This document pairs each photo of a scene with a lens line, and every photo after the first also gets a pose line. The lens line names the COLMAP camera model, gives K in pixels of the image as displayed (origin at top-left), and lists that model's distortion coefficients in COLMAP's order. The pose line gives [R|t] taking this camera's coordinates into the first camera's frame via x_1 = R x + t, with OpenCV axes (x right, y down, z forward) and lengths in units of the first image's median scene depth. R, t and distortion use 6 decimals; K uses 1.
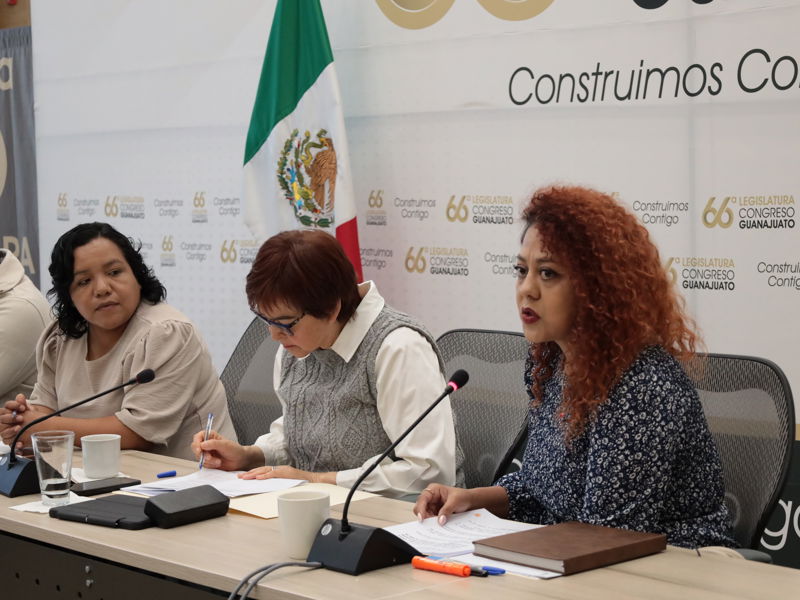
lens RADIAL K [[1959.6, 0, 394.0], [0, 1959.6, 303.2], [0, 0, 1]] dist [-0.011989, 0.000000]
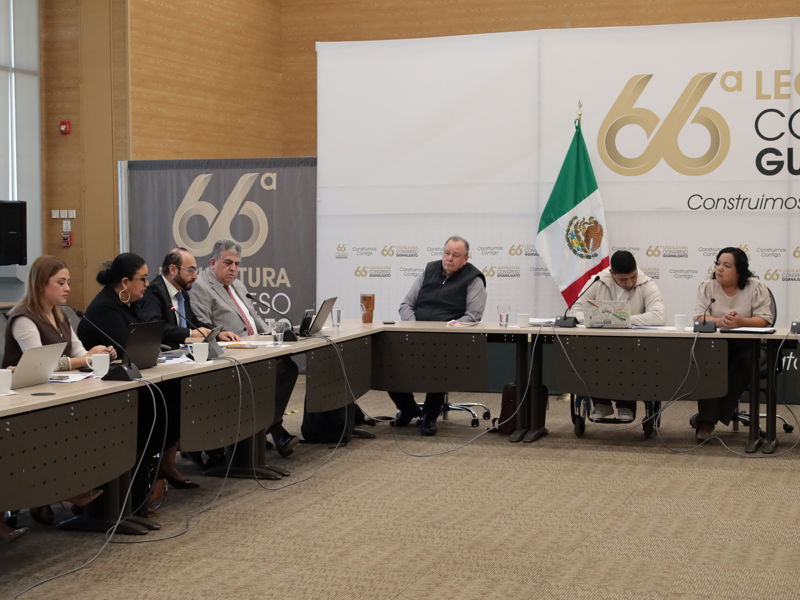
lens RADIAL K [[1488.8, 0, 398.6], [0, 1488.8, 307.3], [0, 0, 1]] dist [-0.016690, 0.000000]
pose [[0.852636, 0.000058, 0.522505, -1.298983], [0.018568, 0.999365, -0.030410, 0.076901], [-0.522175, 0.035631, 0.852094, -0.429738]]
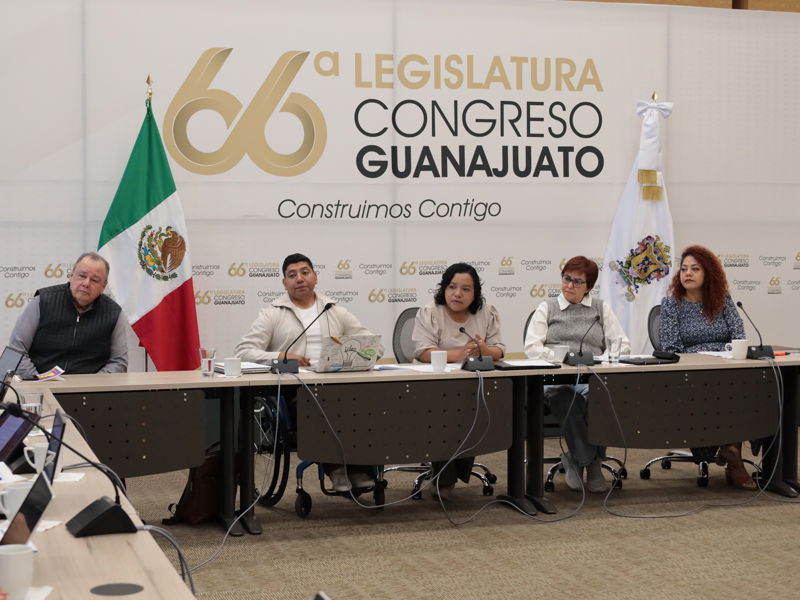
lens RADIAL K [[1506.4, 0, 423.3], [0, 1506.4, 300.6], [0, 0, 1]] dist [0.000459, 0.000000]
pose [[0.358737, -0.010556, 0.933379, -1.401684], [0.068590, 0.997531, -0.015080, 0.018570], [-0.930915, 0.069431, 0.358575, 0.326606]]
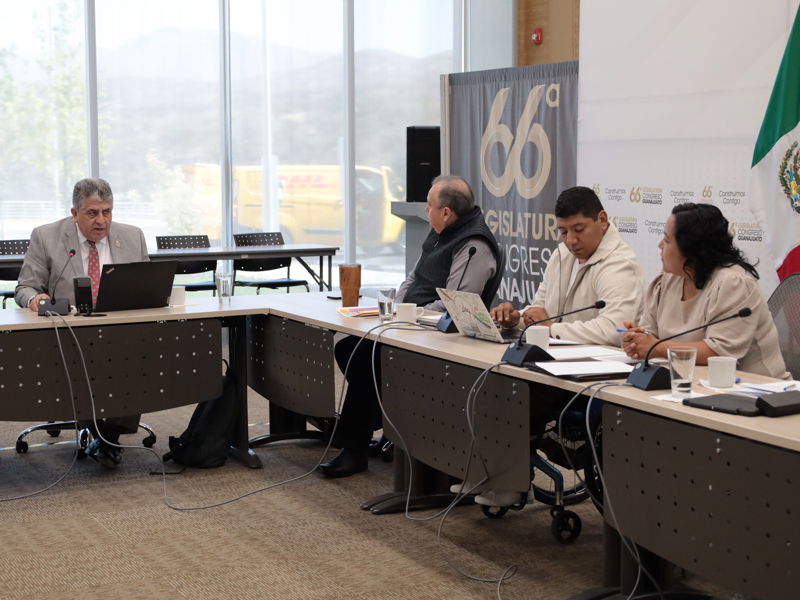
lens RADIAL K [[1506.4, 0, 400.0], [0, 1506.4, 299.8], [0, 0, 1]] dist [0.000459, 0.000000]
pose [[0.971165, 0.052551, -0.232545, -0.077216], [-0.048398, 0.998551, 0.023535, 0.009578], [0.233445, -0.011601, 0.972301, -0.081762]]
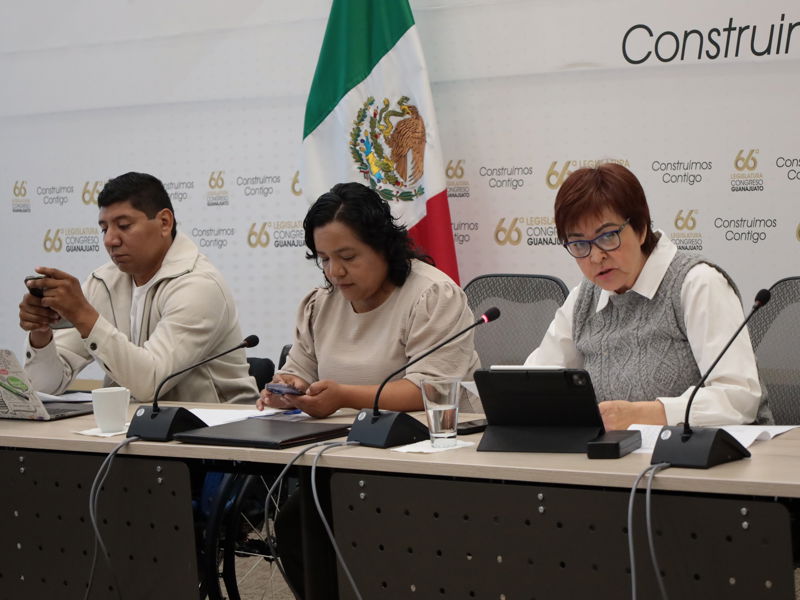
lens RADIAL K [[2468.0, 0, 403.0], [0, 2468.0, 299.9], [0, 0, 1]] dist [-0.045437, 0.000000]
pose [[0.986190, -0.041311, 0.160382, -0.259346], [0.043412, 0.999011, -0.009619, 0.022564], [-0.159826, 0.016449, 0.987008, -0.185936]]
